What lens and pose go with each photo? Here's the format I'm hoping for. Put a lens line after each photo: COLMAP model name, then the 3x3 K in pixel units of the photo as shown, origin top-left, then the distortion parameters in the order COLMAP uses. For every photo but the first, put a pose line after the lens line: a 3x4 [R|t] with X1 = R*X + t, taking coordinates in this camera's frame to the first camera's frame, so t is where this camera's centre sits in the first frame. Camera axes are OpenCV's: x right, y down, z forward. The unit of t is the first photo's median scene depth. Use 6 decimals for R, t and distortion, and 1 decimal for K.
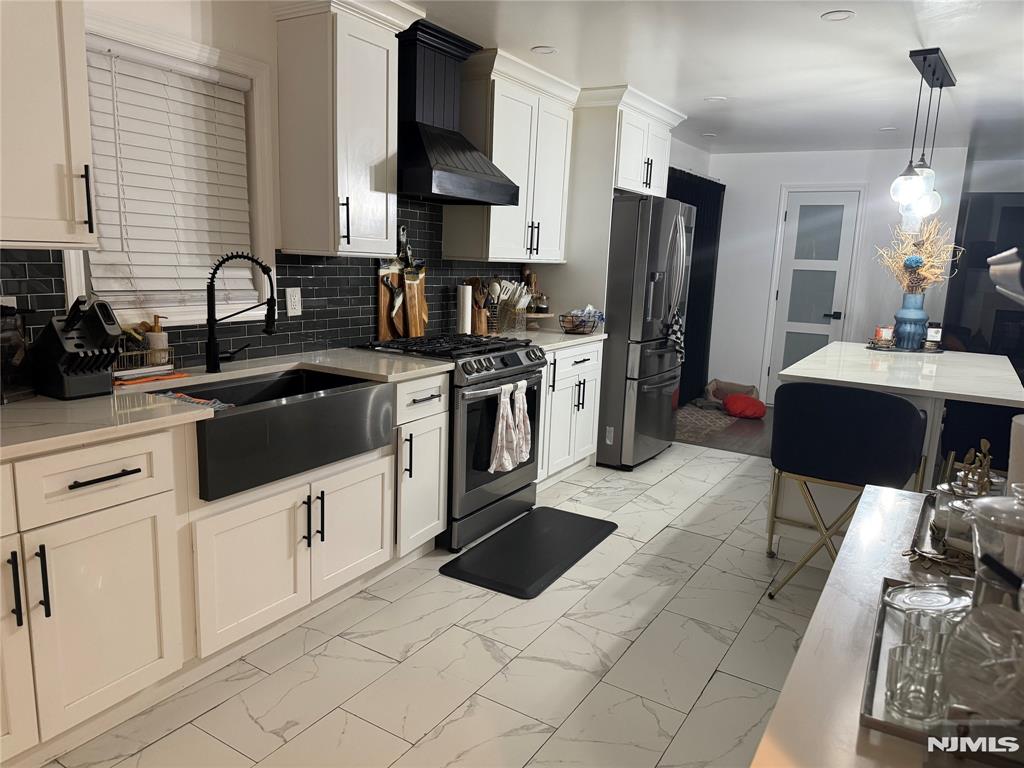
lens RADIAL K [[716.9, 0, 512.0], [0, 716.9, 384.0], [0, 0, 1]] dist [-0.004734, -0.001607]
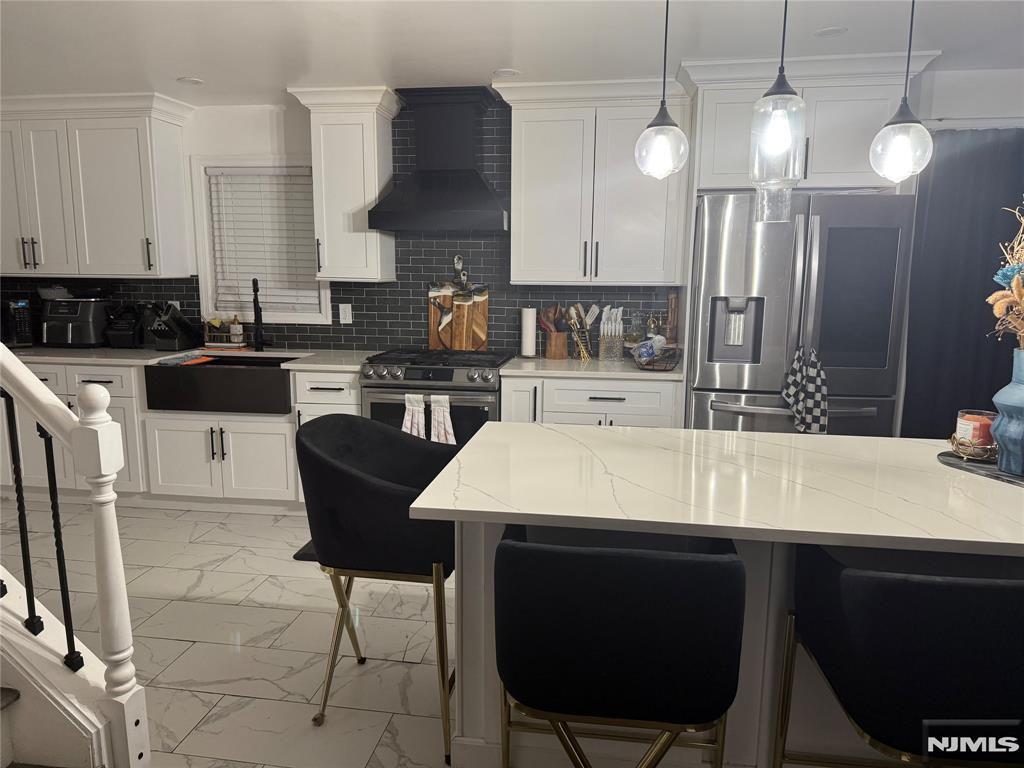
lens RADIAL K [[724.3, 0, 512.0], [0, 724.3, 384.0], [0, 0, 1]] dist [-0.002111, -0.001432]
pose [[0.394769, 0.112173, -0.911907, 1.160396], [-0.157555, 0.986082, 0.053091, -0.106923], [0.905171, 0.122717, 0.406948, 0.742159]]
